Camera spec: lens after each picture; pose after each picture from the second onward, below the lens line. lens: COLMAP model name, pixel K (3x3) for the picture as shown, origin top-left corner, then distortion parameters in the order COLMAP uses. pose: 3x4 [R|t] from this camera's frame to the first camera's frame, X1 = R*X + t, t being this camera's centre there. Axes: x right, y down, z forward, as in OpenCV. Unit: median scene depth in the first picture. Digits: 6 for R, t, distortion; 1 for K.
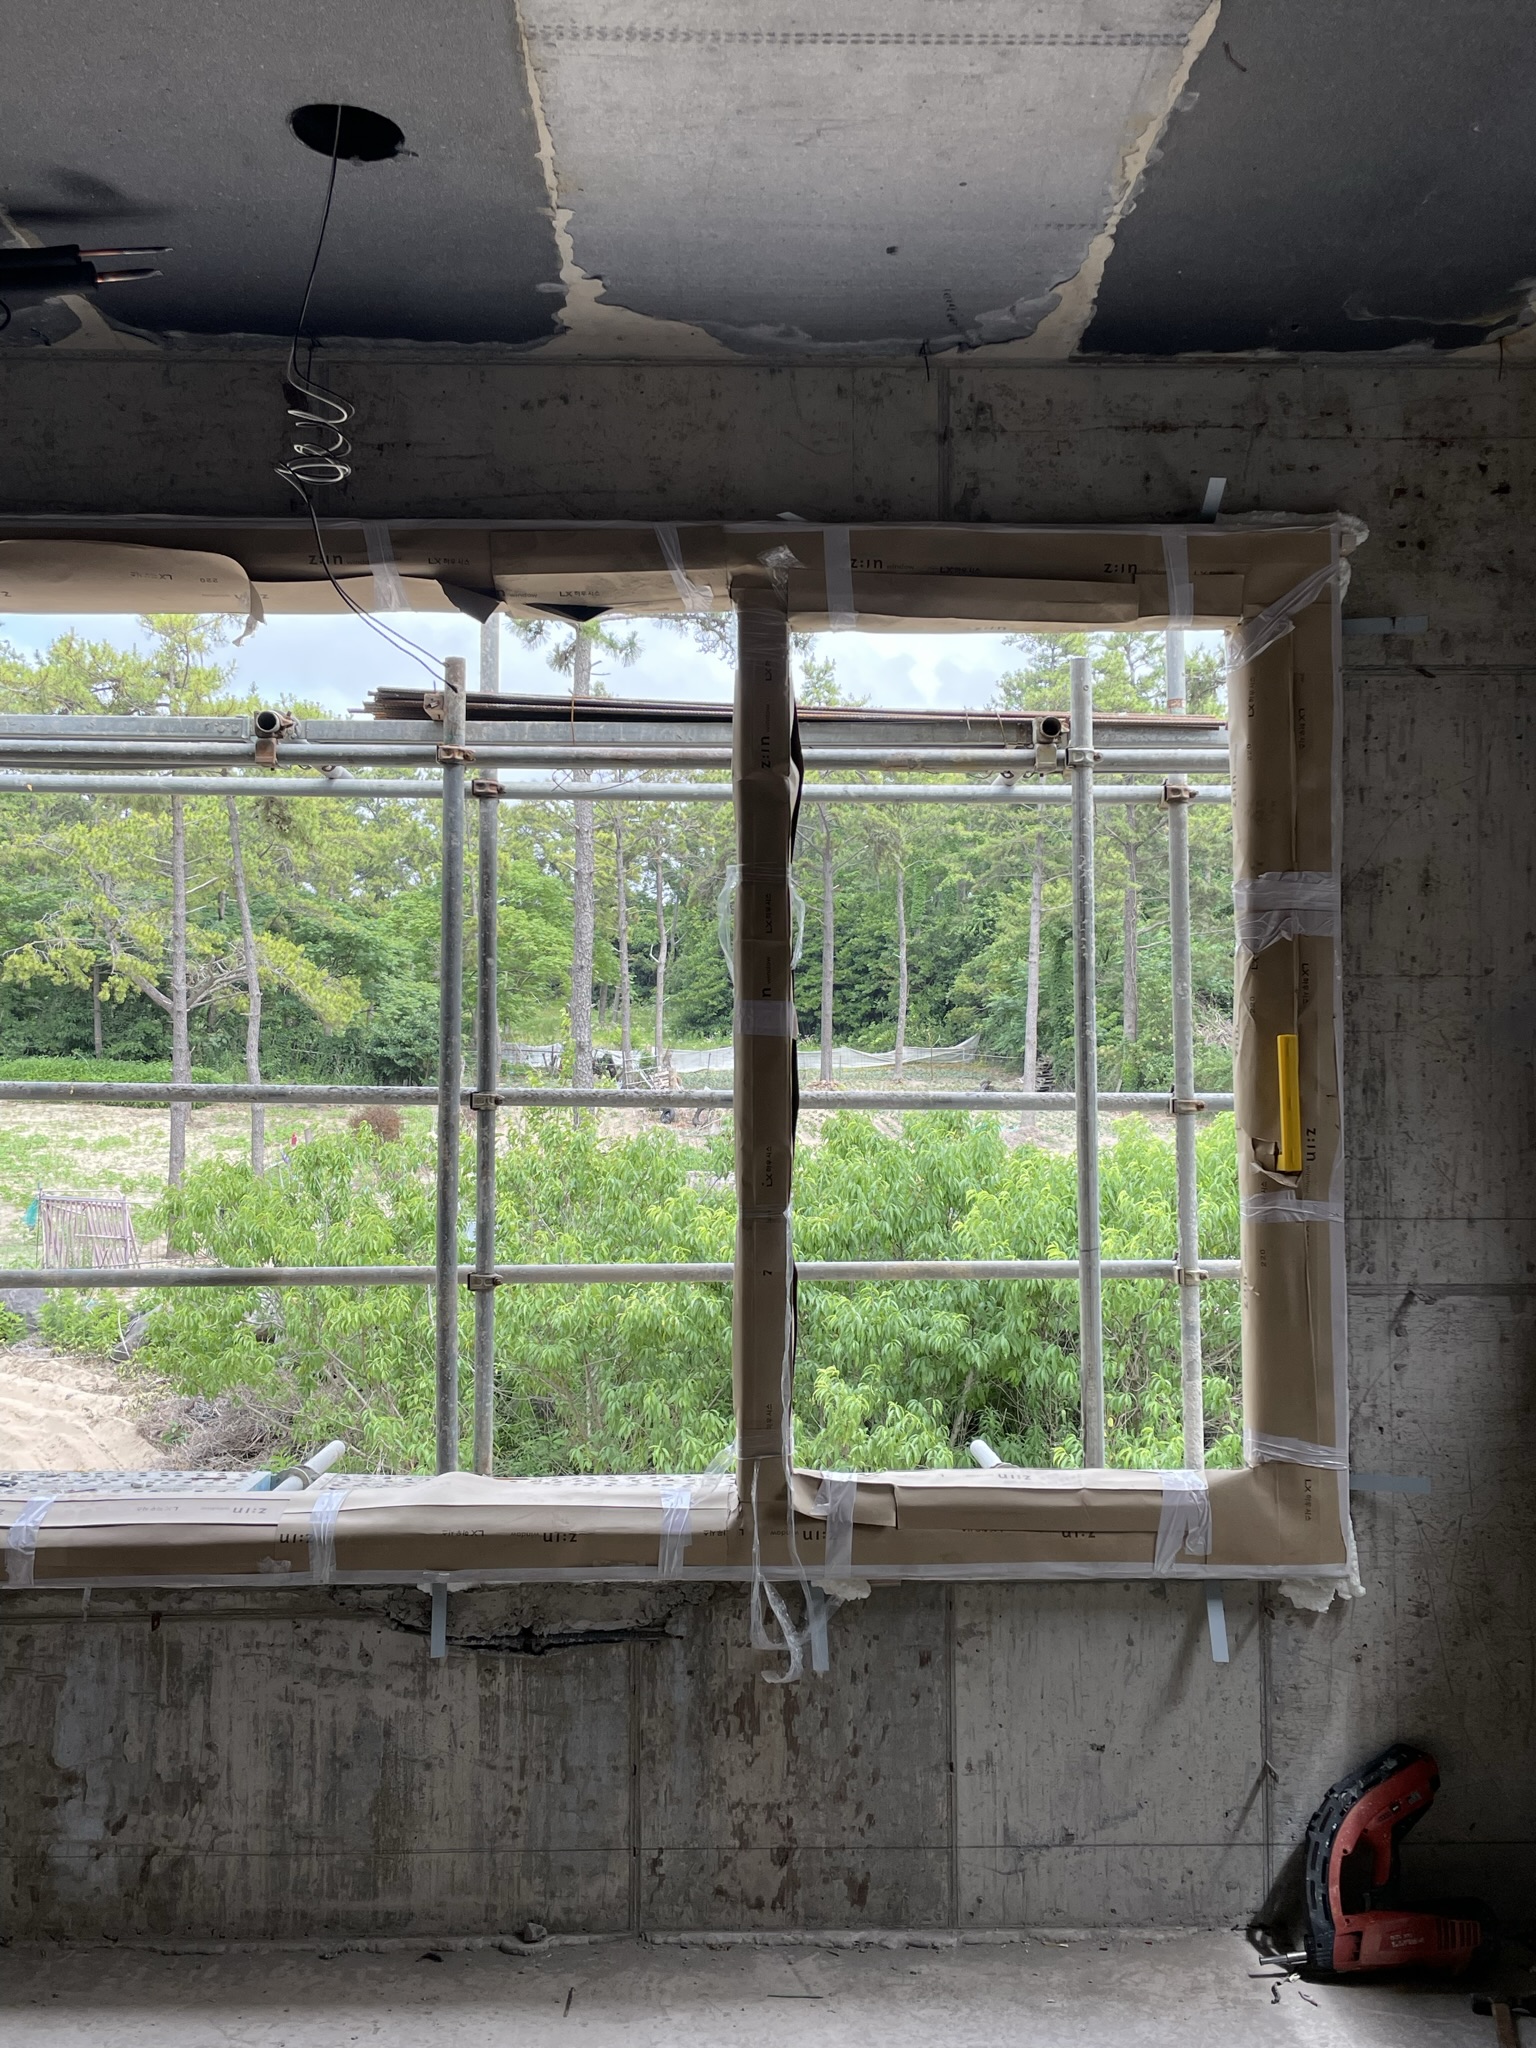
lens RADIAL K [[1824.3, 0, 764.8], [0, 1824.3, 1033.8], [0, 0, 1]] dist [0.060622, 0.000303]
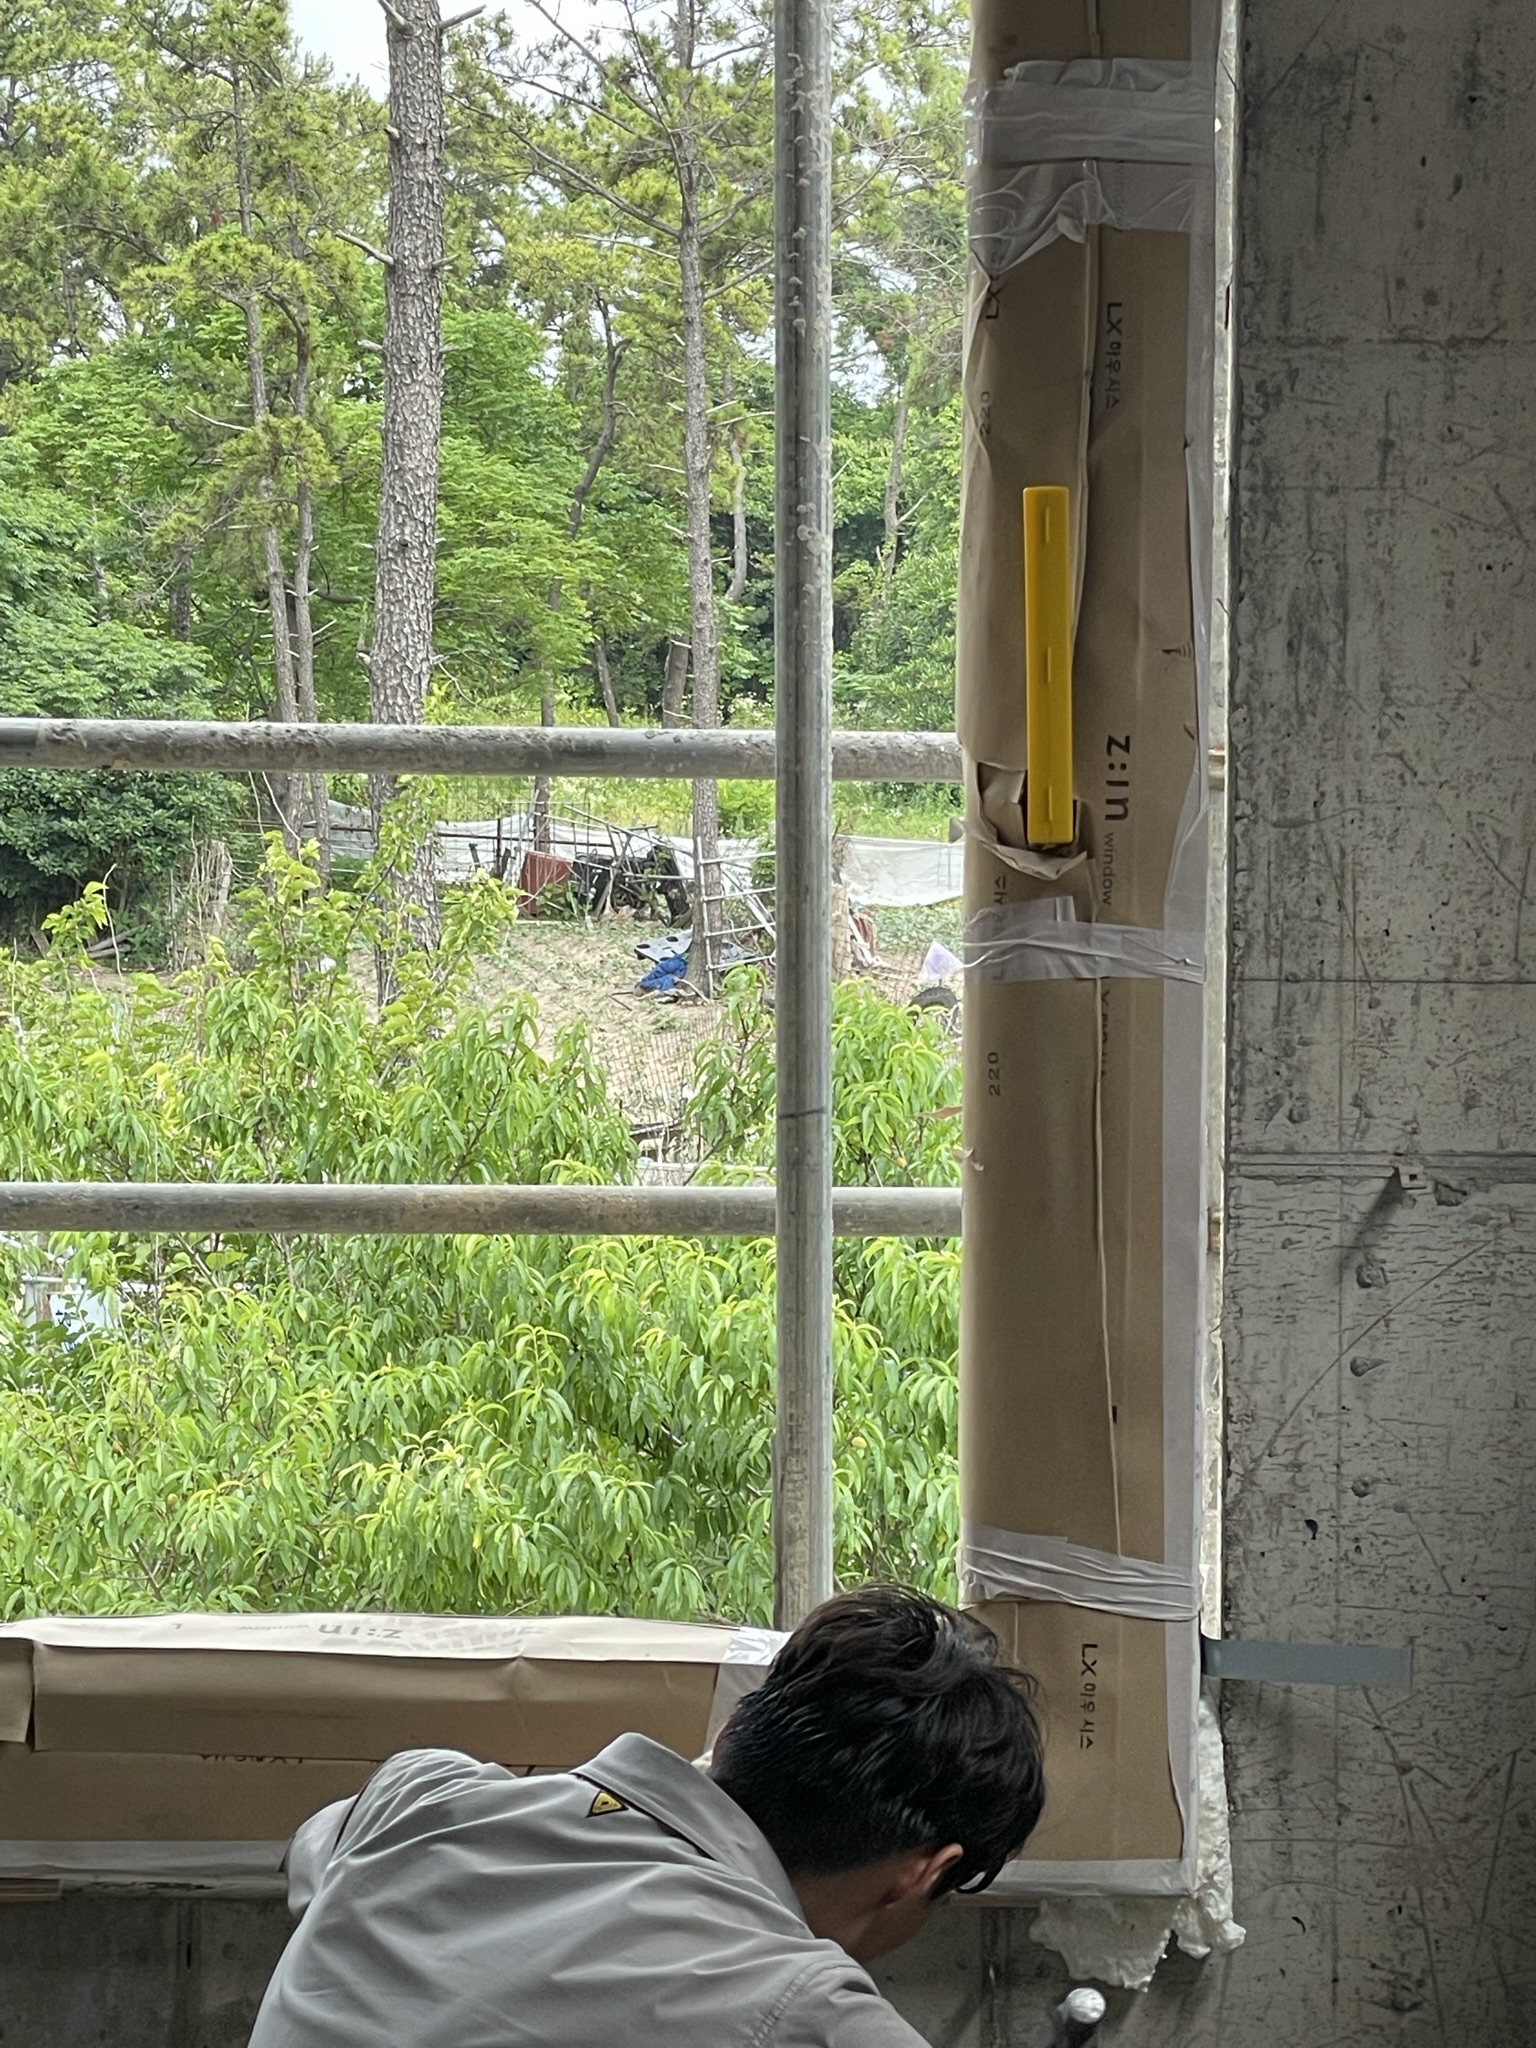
lens RADIAL K [[5502.8, 0, 769.3], [0, 5502.8, 1019.8], [0, 0, 1]] dist [0.126148, 0.000000]
pose [[0.997041, 0.014030, -0.075574, 0.306740], [-0.011017, 0.999133, 0.040138, 0.064141], [0.076072, -0.039187, 0.996332, -0.149885]]
